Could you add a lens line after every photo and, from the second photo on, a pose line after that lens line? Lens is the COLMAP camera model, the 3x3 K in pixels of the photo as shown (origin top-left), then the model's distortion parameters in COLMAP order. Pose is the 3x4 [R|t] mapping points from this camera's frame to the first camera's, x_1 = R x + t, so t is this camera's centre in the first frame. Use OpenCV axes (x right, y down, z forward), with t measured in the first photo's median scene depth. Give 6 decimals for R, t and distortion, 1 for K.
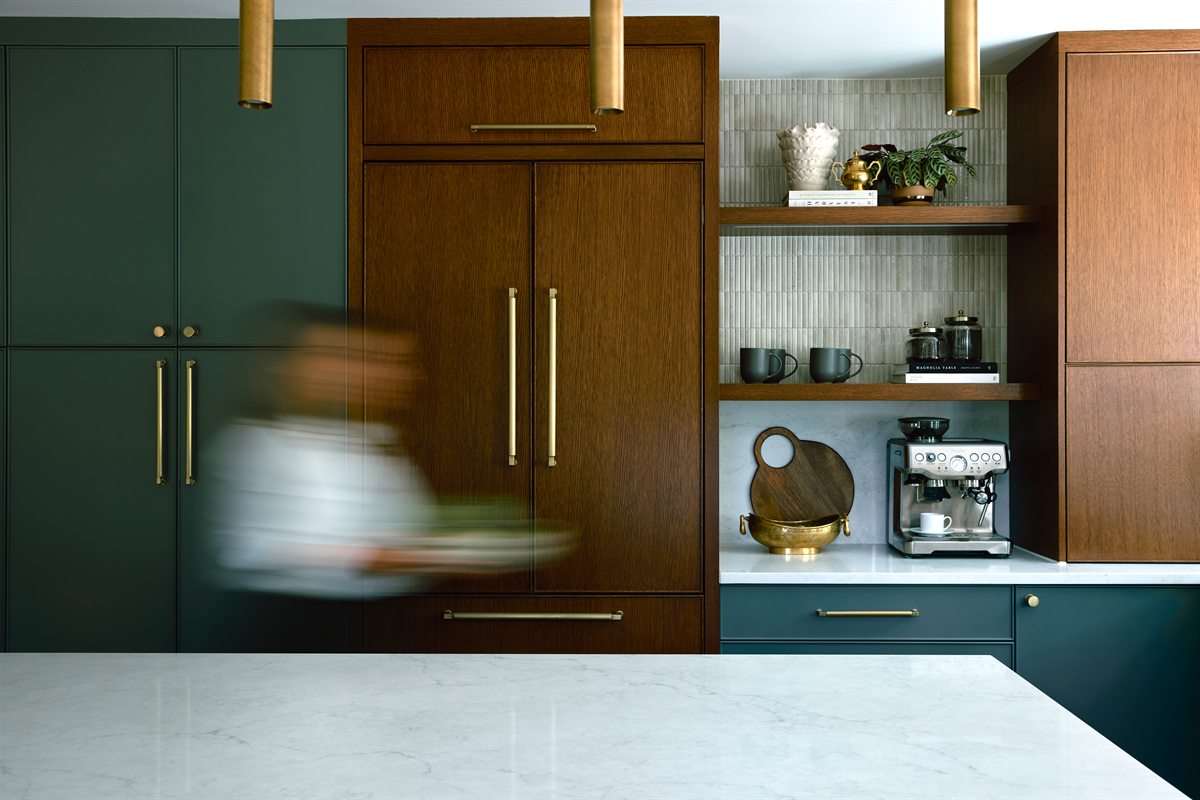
lens RADIAL K [[1254.0, 0, 599.6], [0, 1254.0, 385.7], [0, 0, 1]] dist [0.002737, 0.102739]
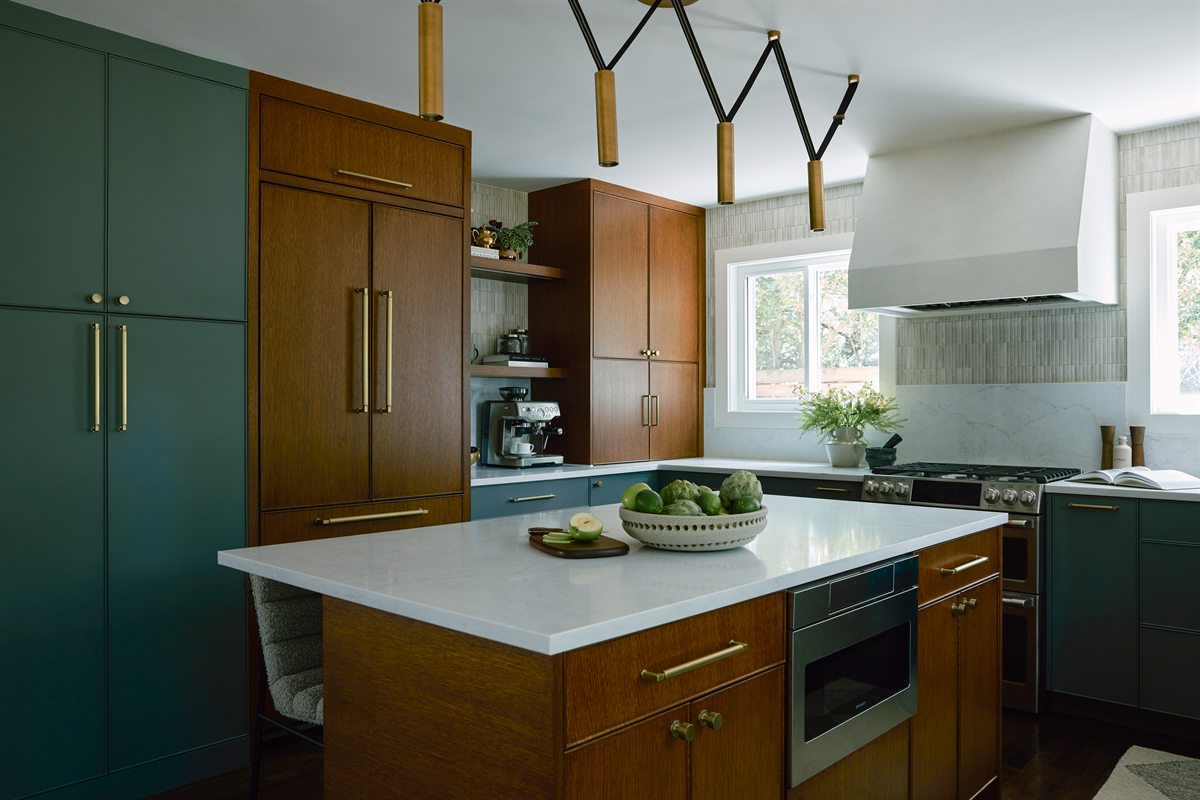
lens RADIAL K [[896.5, 0, 600.0], [0, 896.5, 400.0], [0, 0, 1]] dist [-0.051180, 0.004132]
pose [[0.669152, 0.003060, 0.743119, -0.600910], [-0.004859, 0.999988, 0.000258, 0.044546], [-0.743109, -0.003784, 0.669159, 0.110776]]
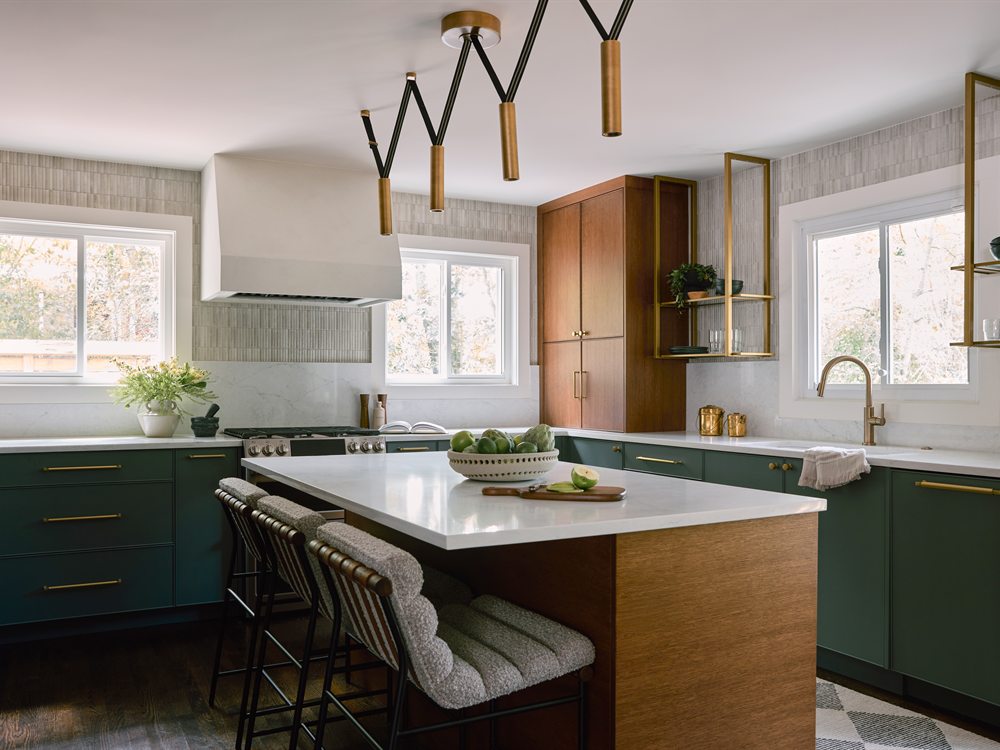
lens RADIAL K [[841.7, 0, 498.4], [0, 841.7, 379.3], [0, 0, 1]] dist [-0.057879, -0.004098]
pose [[-0.483990, 0.006356, 0.875050, -0.758581], [-0.006927, 0.999914, -0.011095, 0.062397], [-0.875046, -0.011431, -0.483905, 0.869087]]
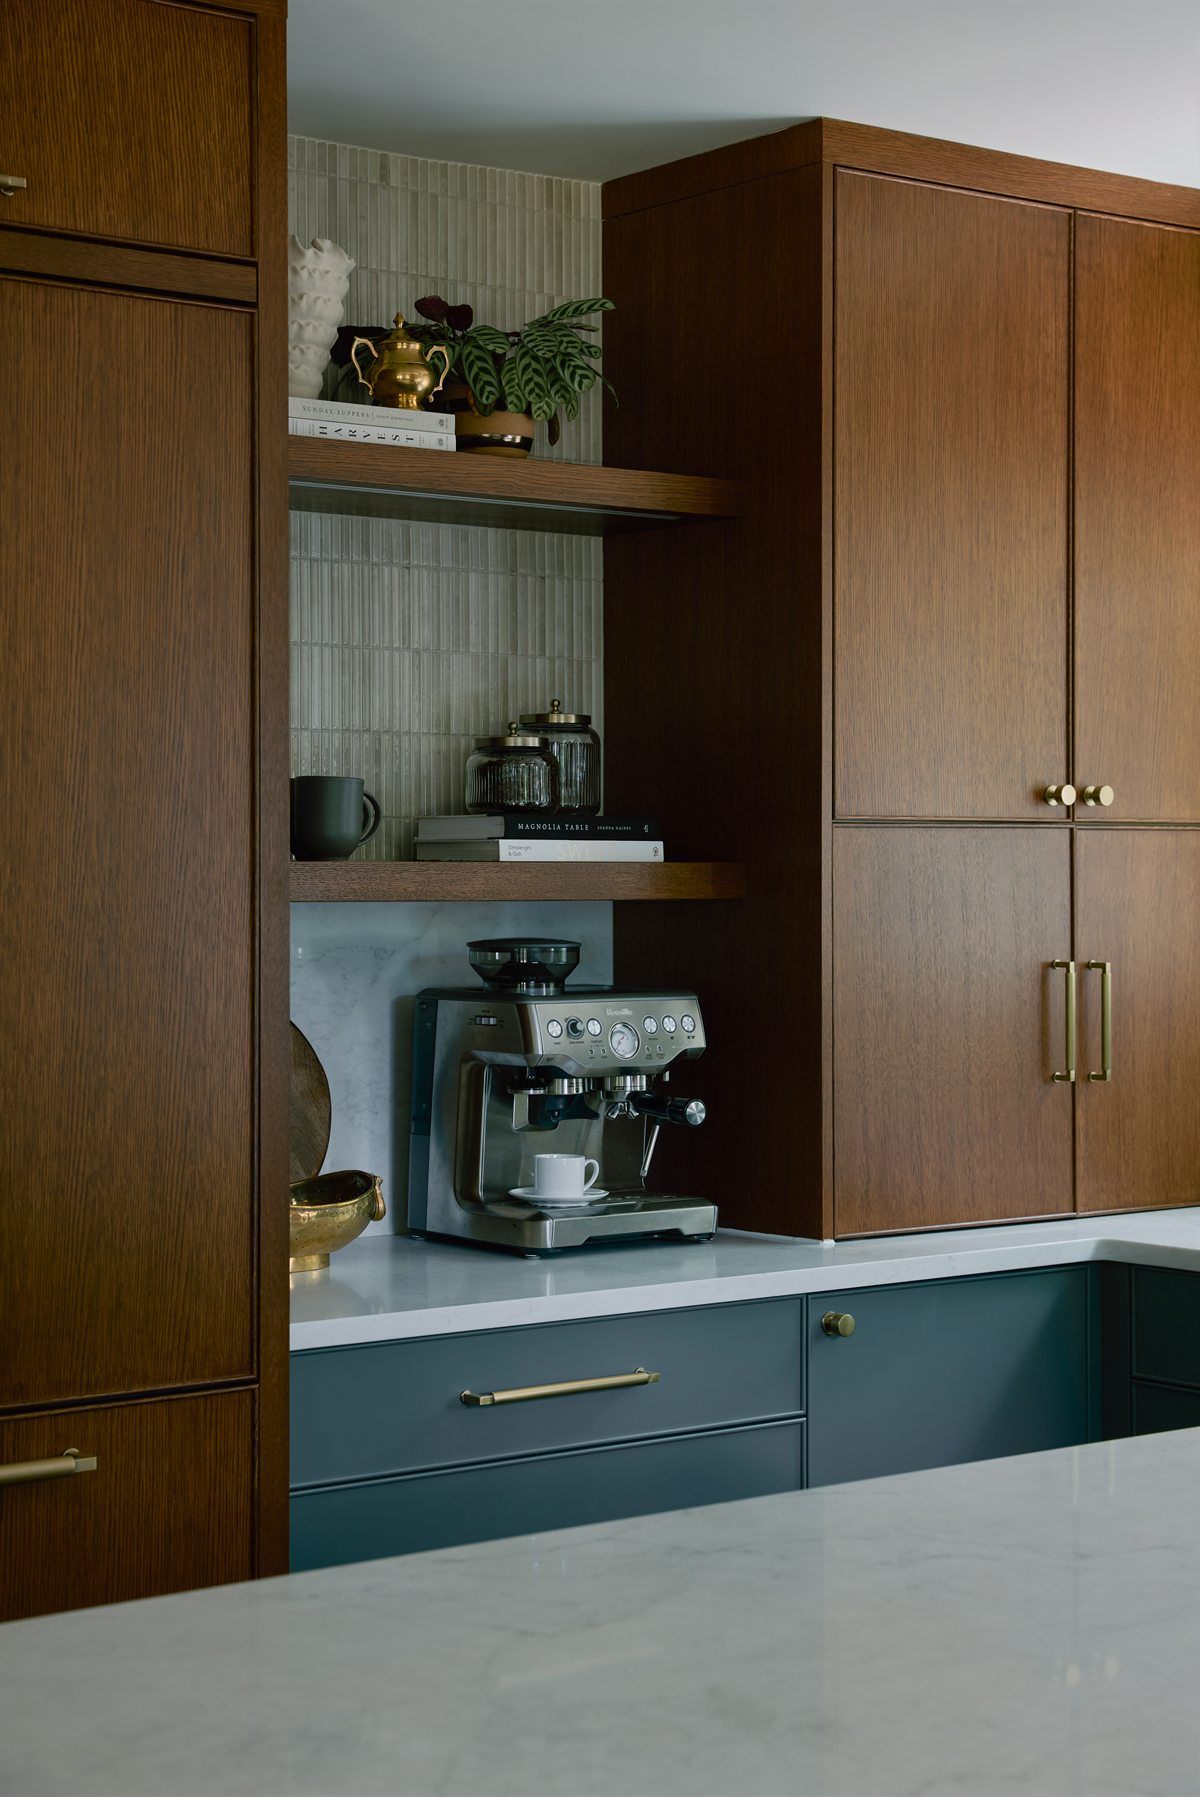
lens RADIAL K [[3090.2, 0, 601.1], [0, 3090.2, 867.8], [0, 0, 1]] dist [0.109240, 0.069648]
pose [[0.782037, 0.002655, 0.623227, -0.425852], [-0.002116, 0.999996, -0.001605, 0.002050], [-0.623229, -0.000064, 0.782039, 0.140912]]
